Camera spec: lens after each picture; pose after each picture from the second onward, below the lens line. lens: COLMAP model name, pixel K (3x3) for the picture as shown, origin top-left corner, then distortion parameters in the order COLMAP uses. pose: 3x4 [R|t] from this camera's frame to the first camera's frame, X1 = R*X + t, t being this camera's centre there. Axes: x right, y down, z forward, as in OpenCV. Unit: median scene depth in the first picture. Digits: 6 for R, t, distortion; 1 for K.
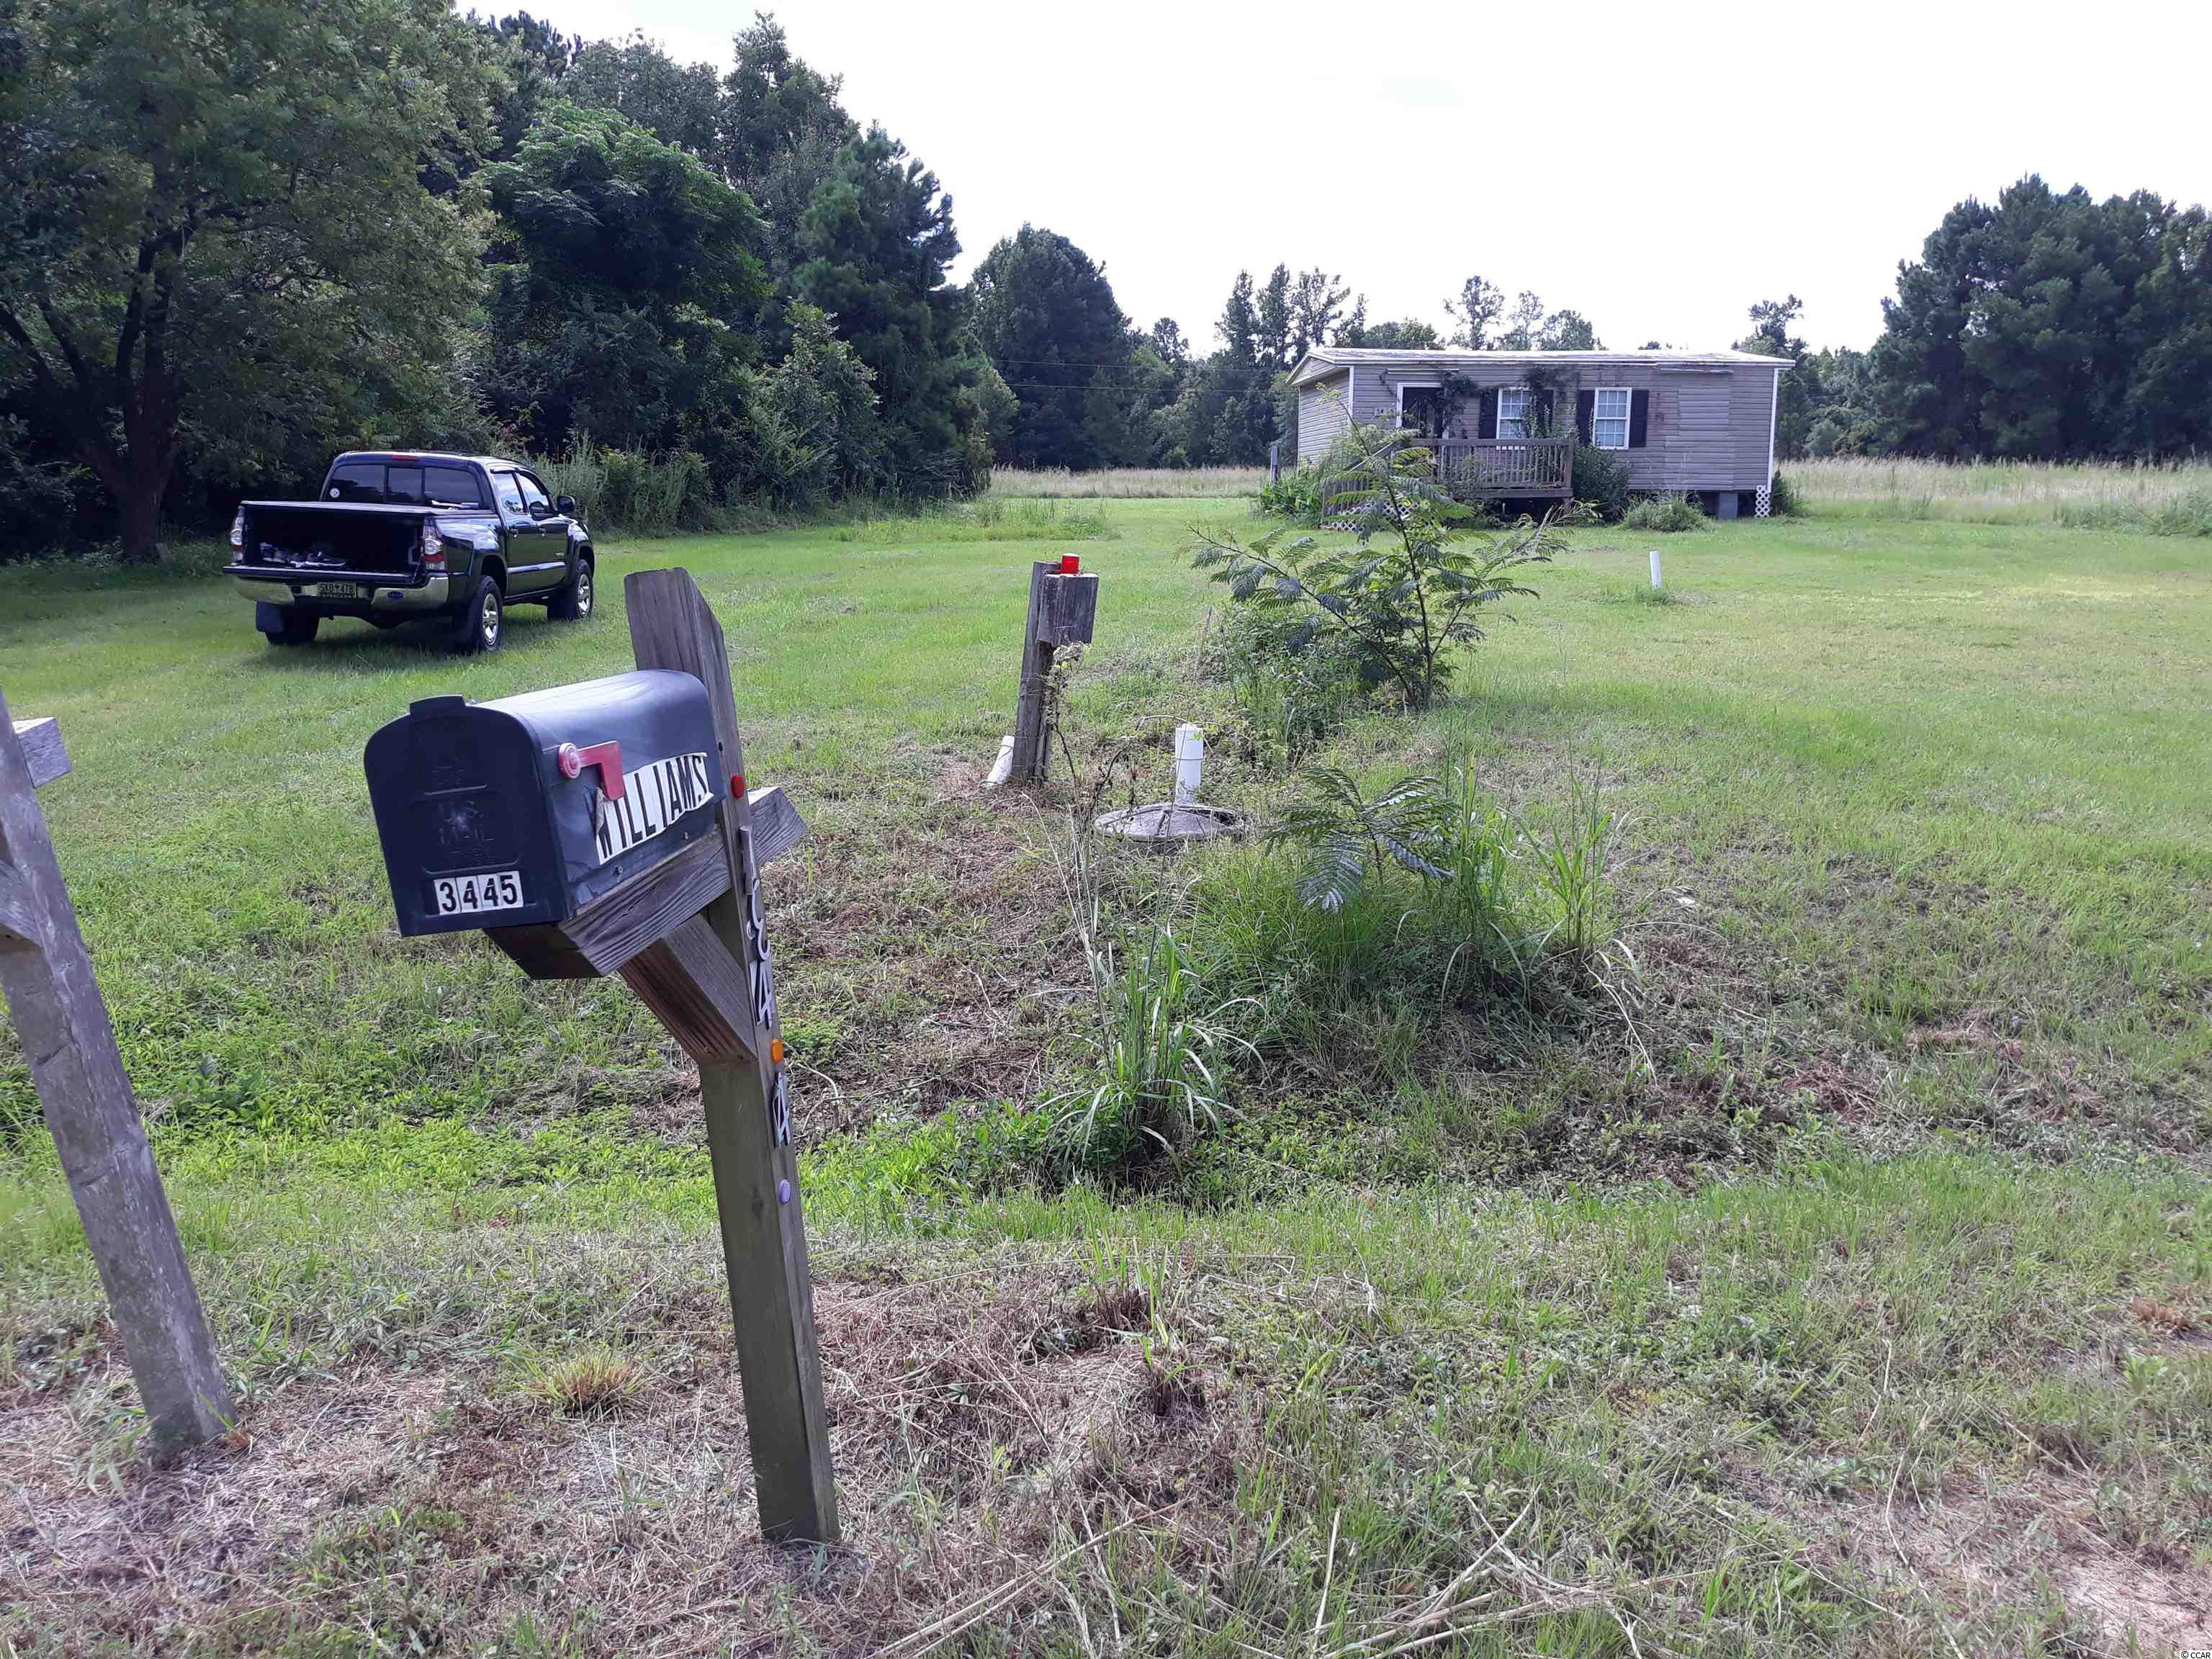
lens RADIAL K [[1846.7, 0, 1011.9], [0, 1846.7, 888.4], [0, 0, 1]] dist [0.029948, -0.079387]
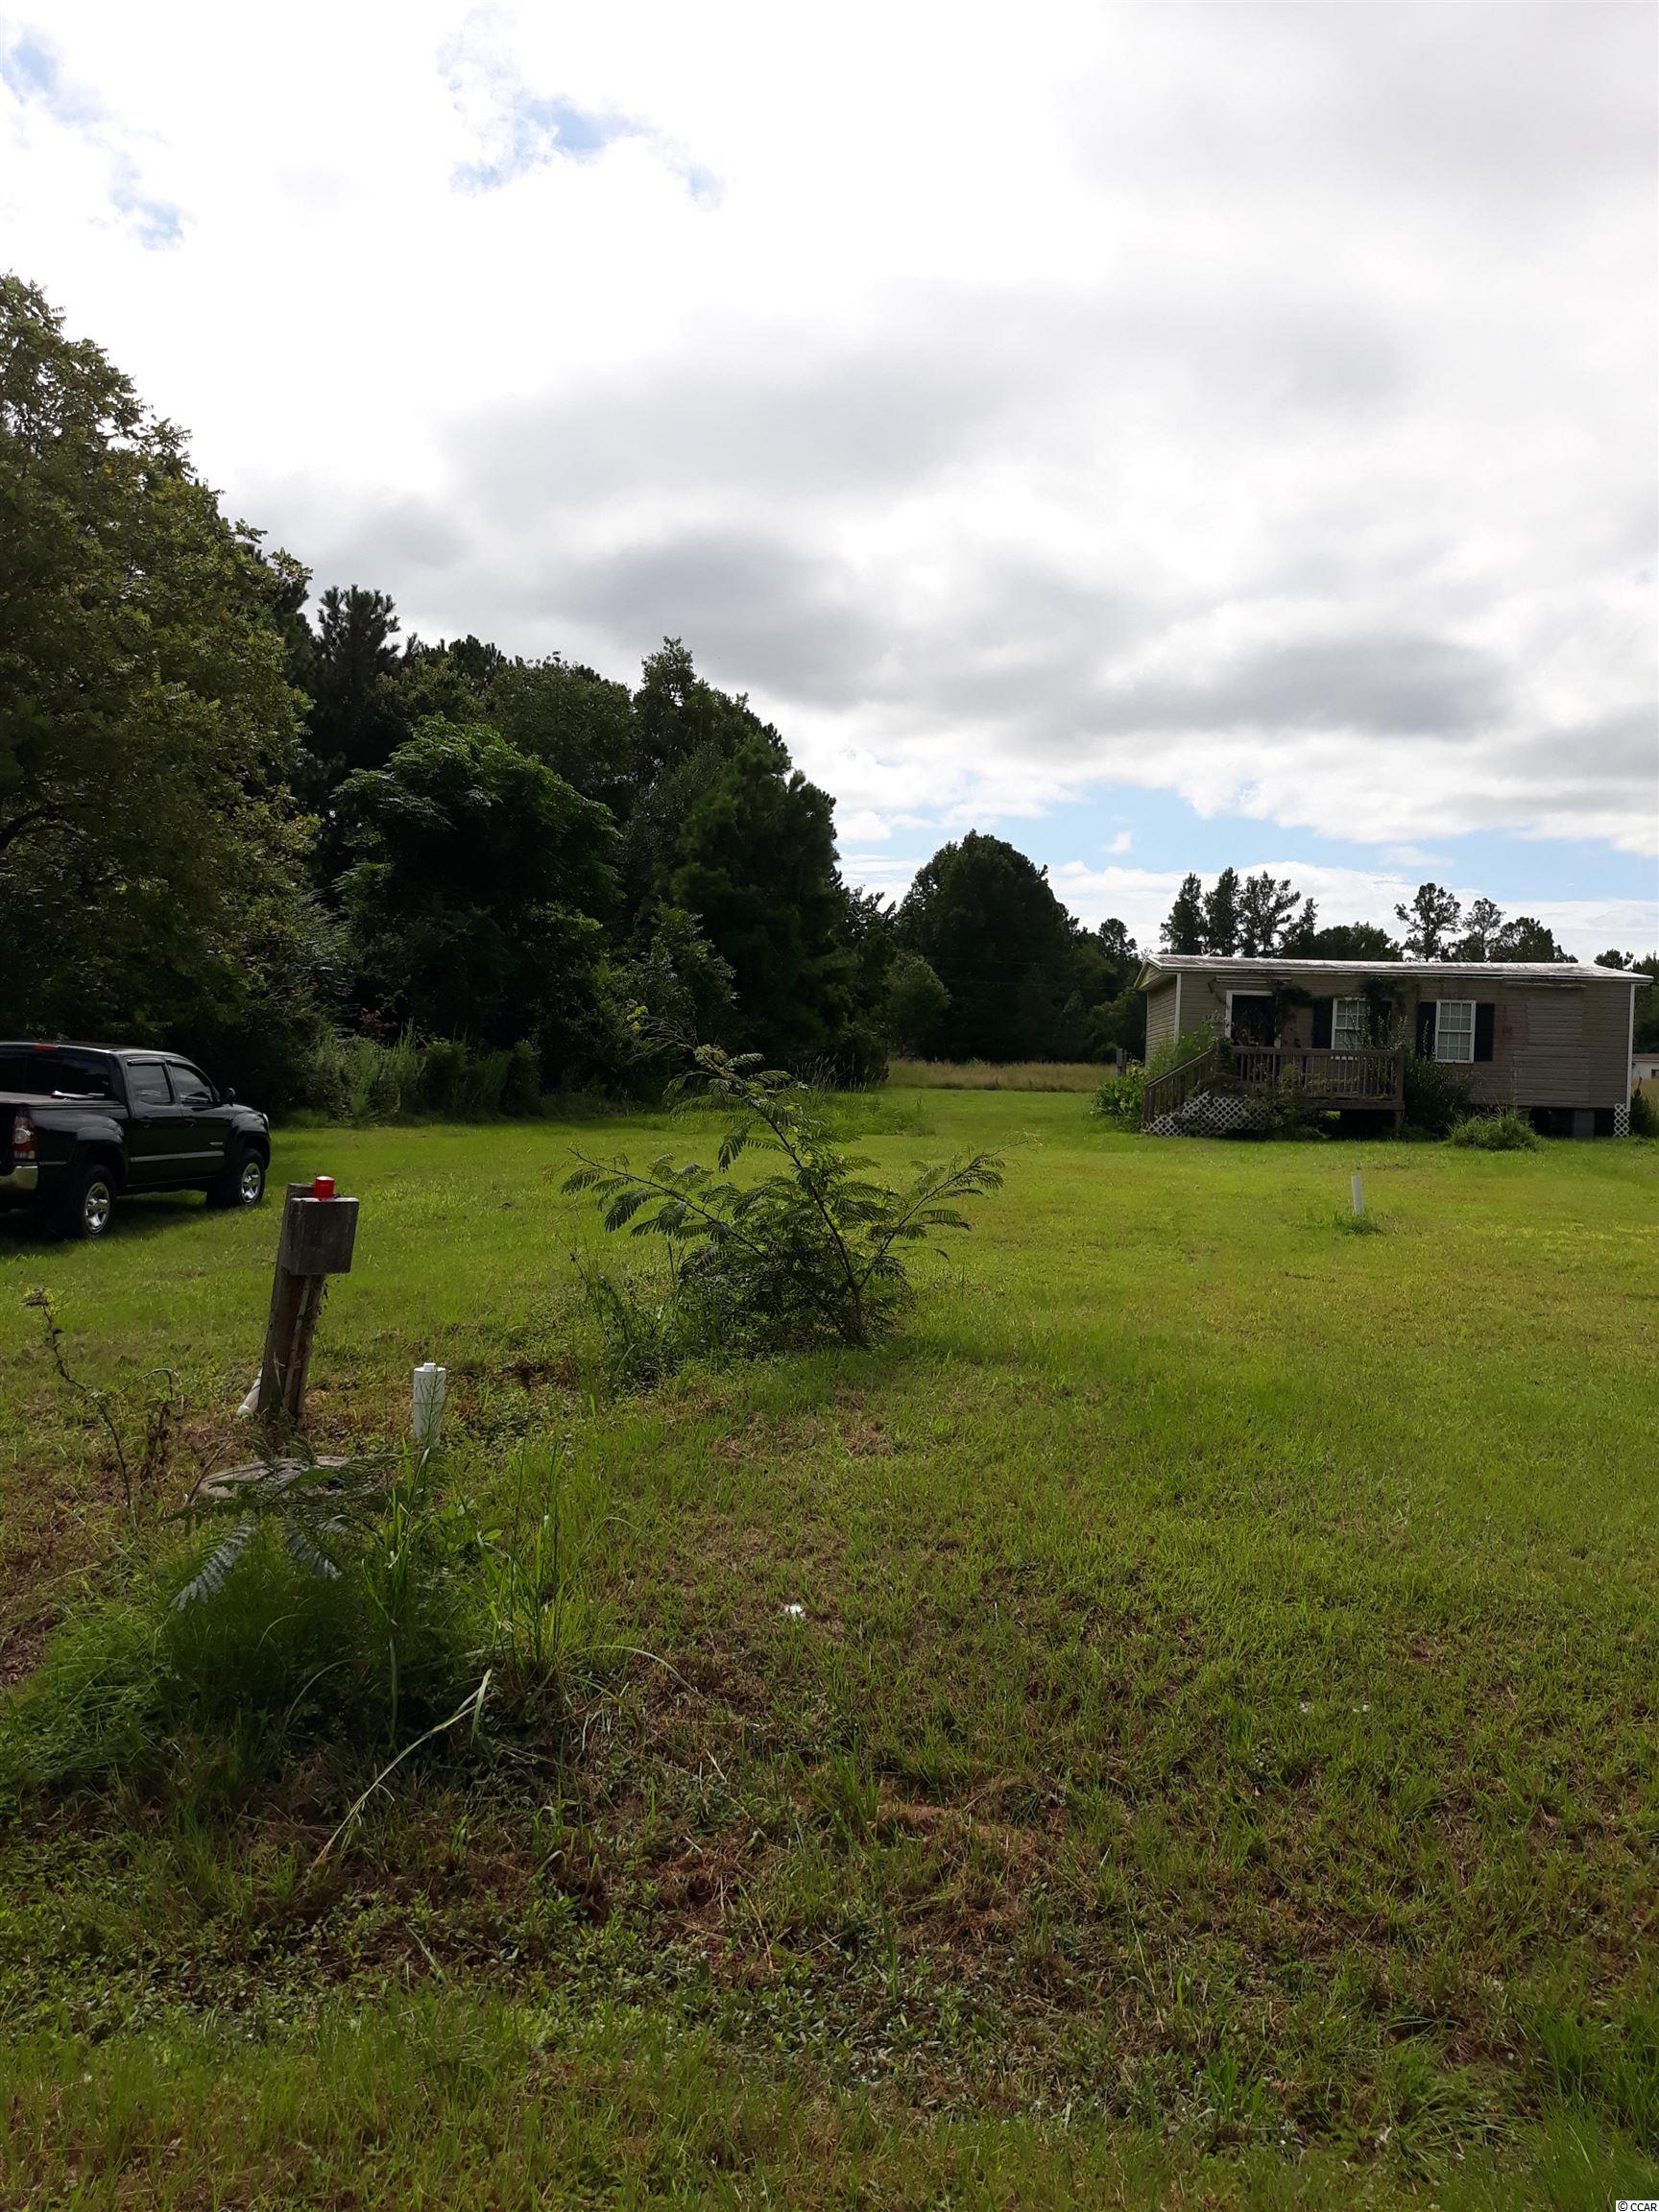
lens RADIAL K [[1846.7, 0, 741.0], [0, 1846.7, 1177.3], [0, 0, 1]] dist [0.029948, -0.079387]
pose [[0.990992, 0.034059, -0.129516, 0.032968], [-0.053930, 0.986728, -0.153165, -0.004204], [0.122580, 0.158770, 0.979677, 0.008046]]
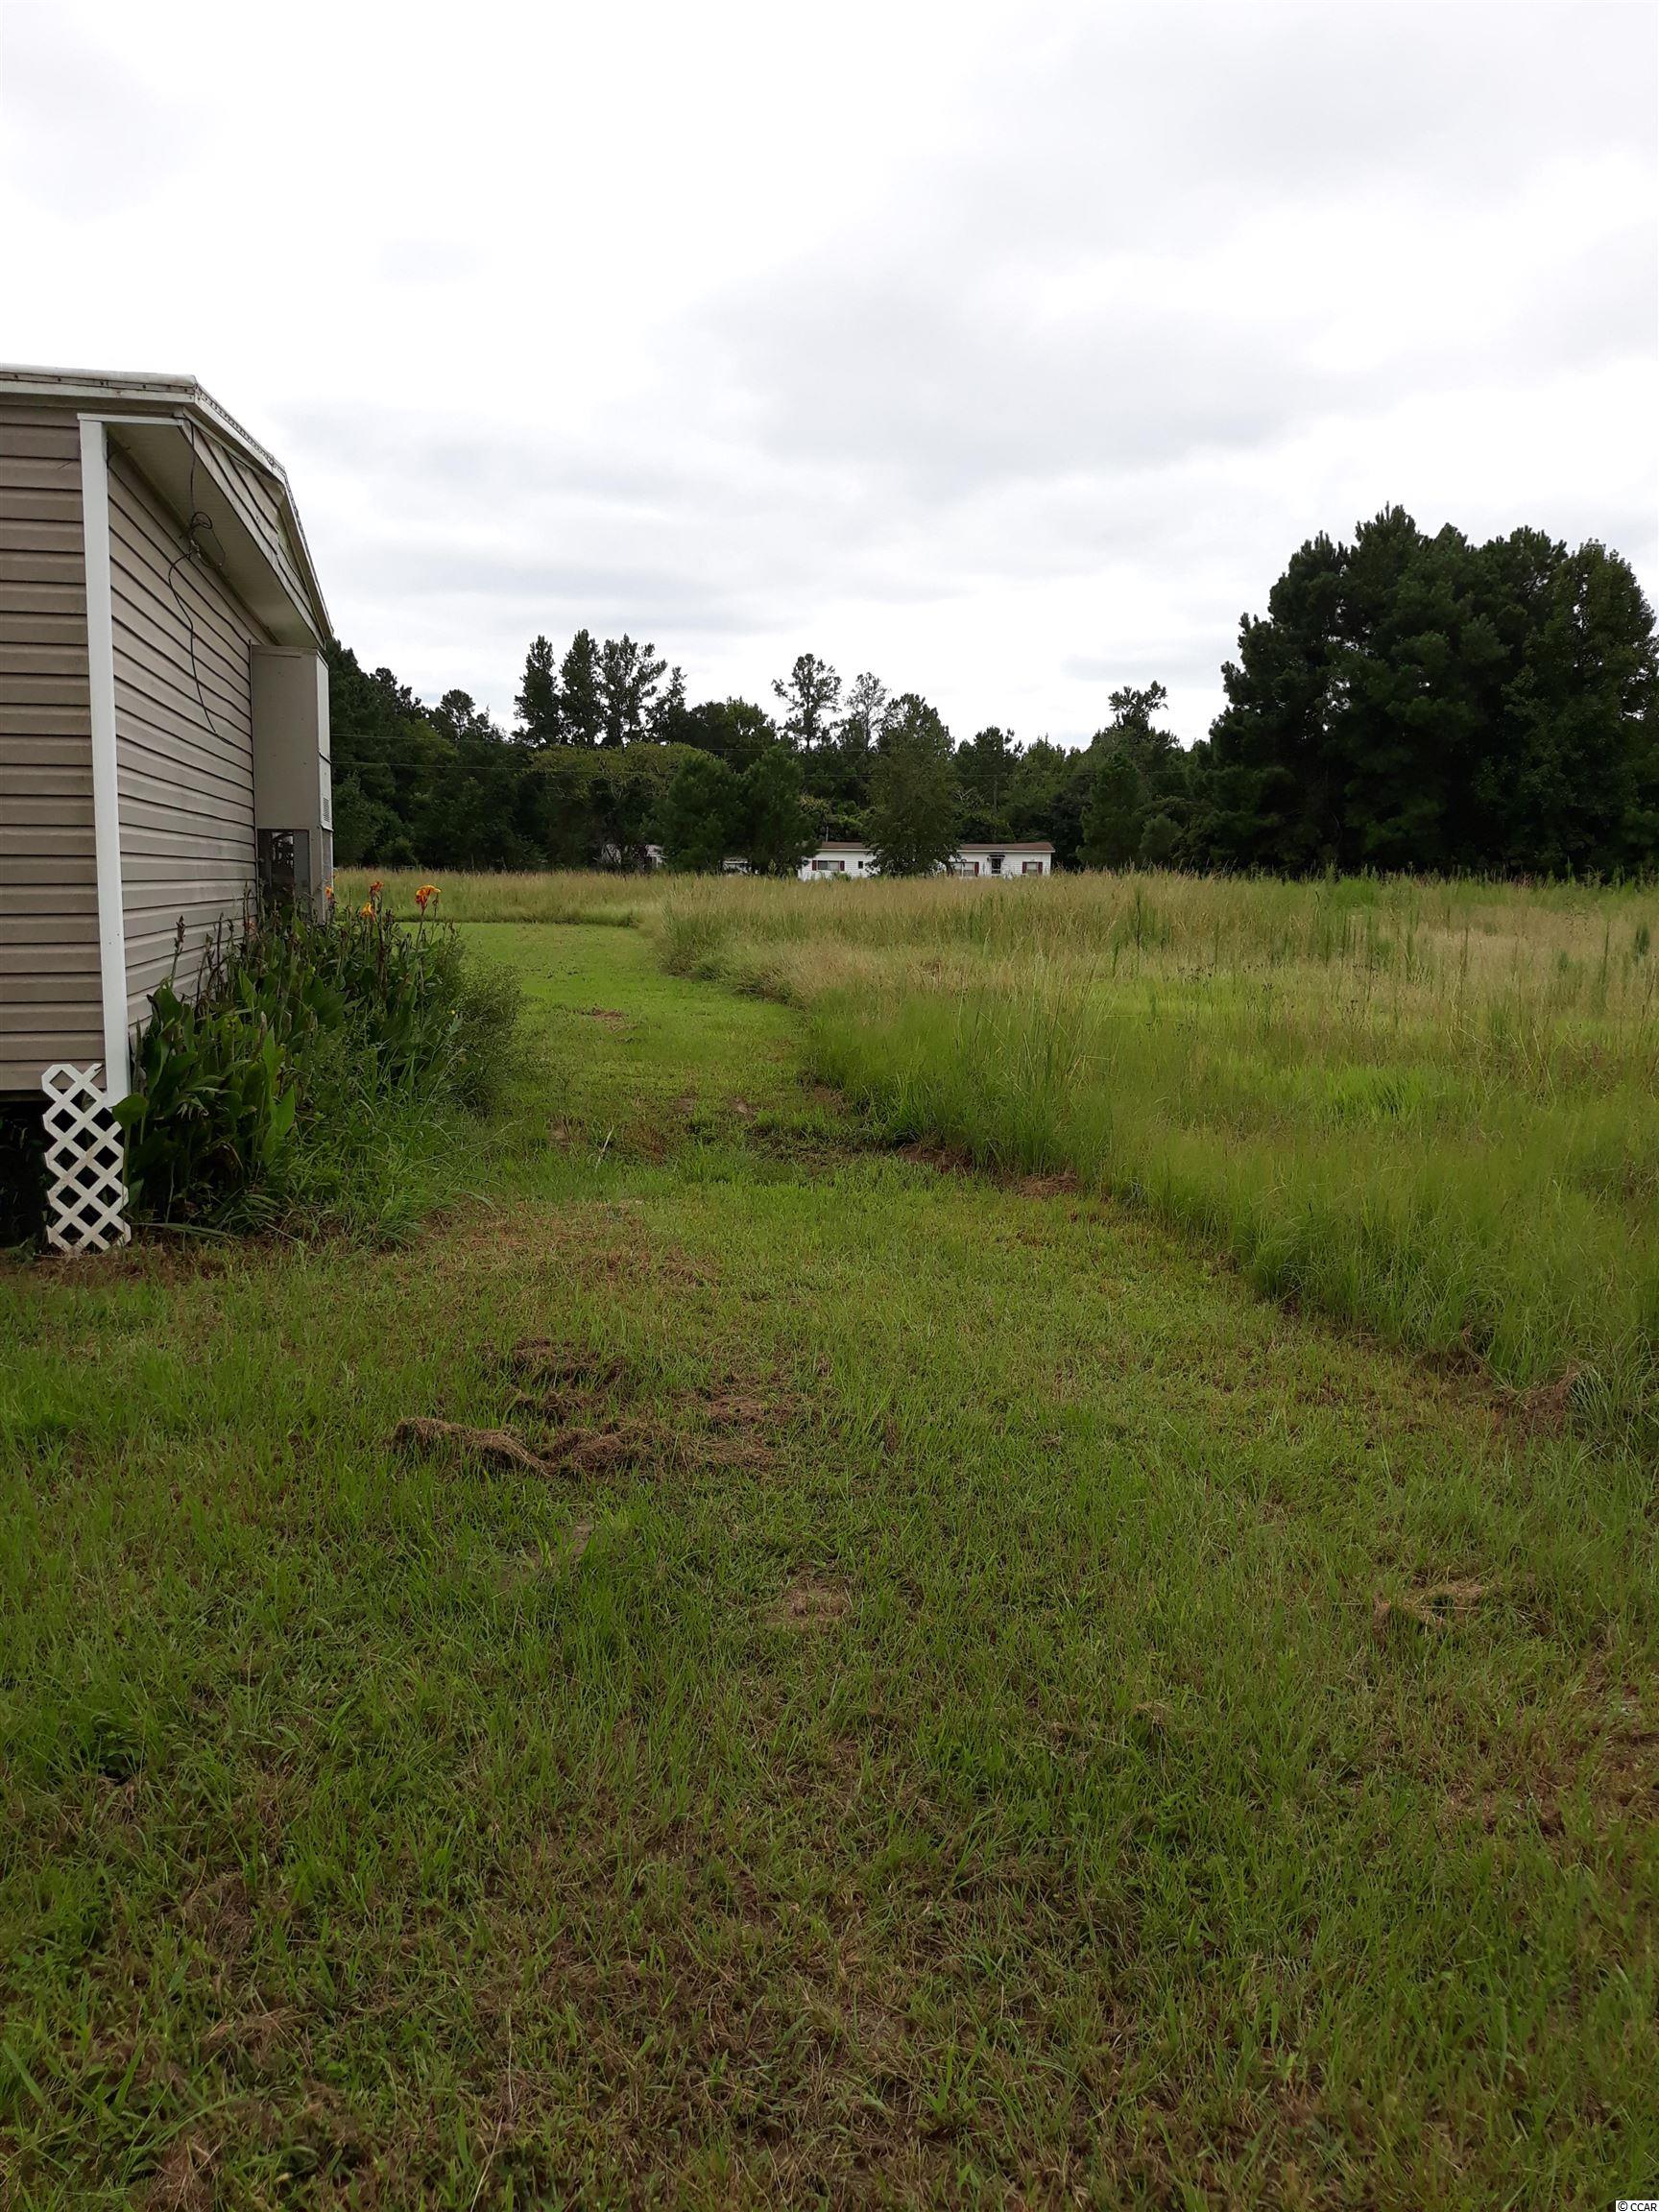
lens RADIAL K [[1846.7, 0, 839.6], [0, 1846.7, 1126.3], [0, 0, 1]] dist [0.029948, -0.079387]
pose [[0.980088, -0.012688, 0.198156, 0.162850], [0.029458, 0.996204, -0.081915, -0.066860], [-0.196365, 0.086121, 0.976742, 0.298739]]
